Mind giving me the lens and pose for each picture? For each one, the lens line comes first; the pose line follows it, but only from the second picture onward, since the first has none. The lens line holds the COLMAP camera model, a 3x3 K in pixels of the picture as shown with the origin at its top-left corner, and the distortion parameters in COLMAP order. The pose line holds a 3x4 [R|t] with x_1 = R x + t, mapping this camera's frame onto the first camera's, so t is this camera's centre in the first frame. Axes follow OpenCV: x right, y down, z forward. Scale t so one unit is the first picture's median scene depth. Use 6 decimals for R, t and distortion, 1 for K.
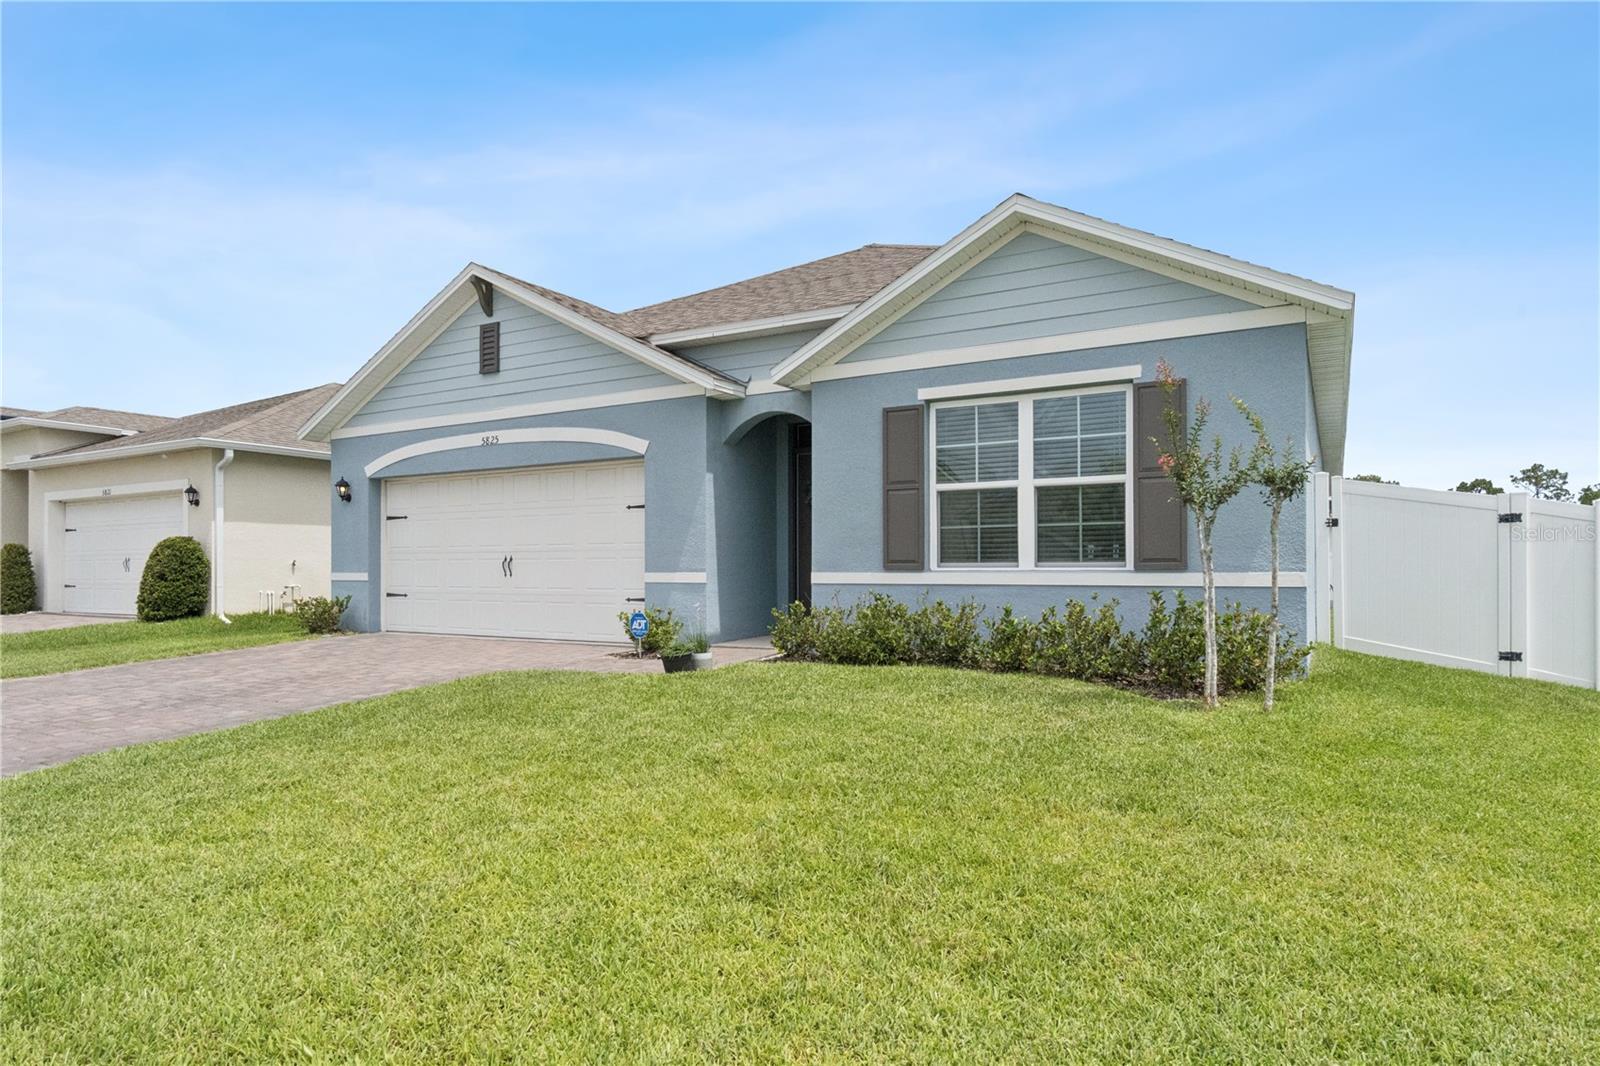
lens RADIAL K [[920.1, 0, 805.6], [0, 920.1, 528.9], [0, 0, 1]] dist [-0.000327, 0.000362]
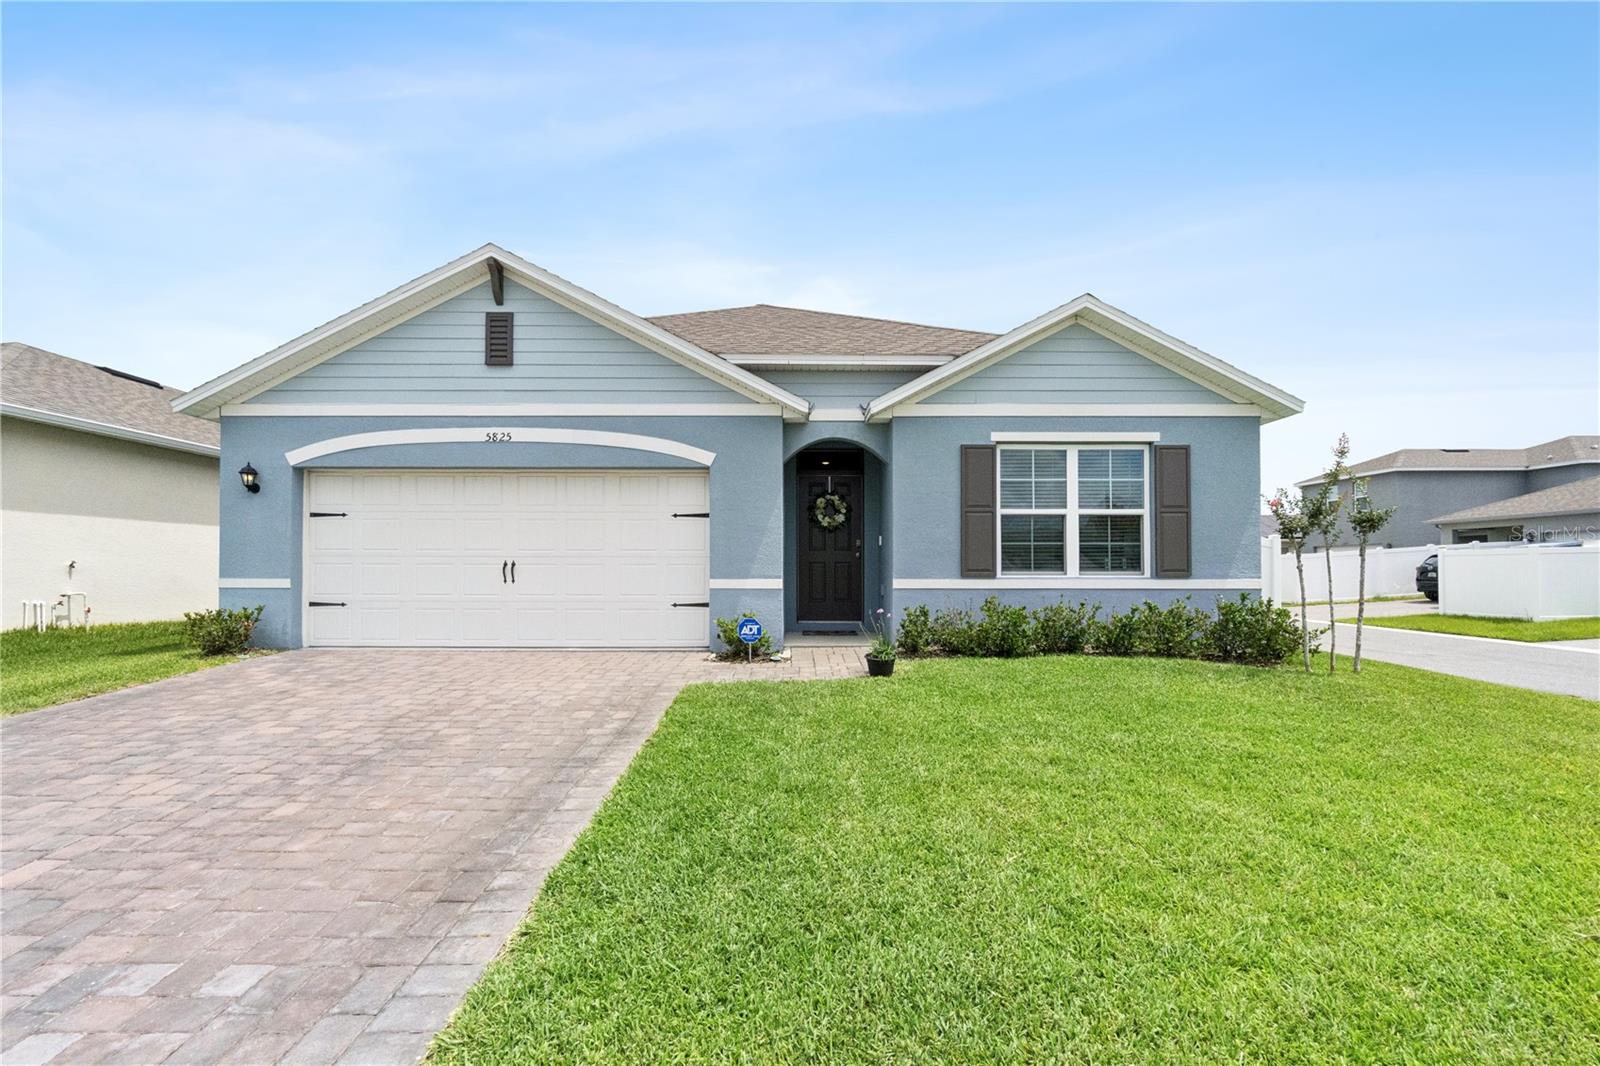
lens RADIAL K [[699.5, 0, 799.6], [0, 699.5, 534.5], [0, 0, 1]] dist [-0.004336, -0.000836]
pose [[0.862834, 0.027060, 0.504762, -0.531336], [-0.024784, 0.999630, -0.011225, 0.003824], [-0.504879, -0.002825, 0.863186, 0.285498]]
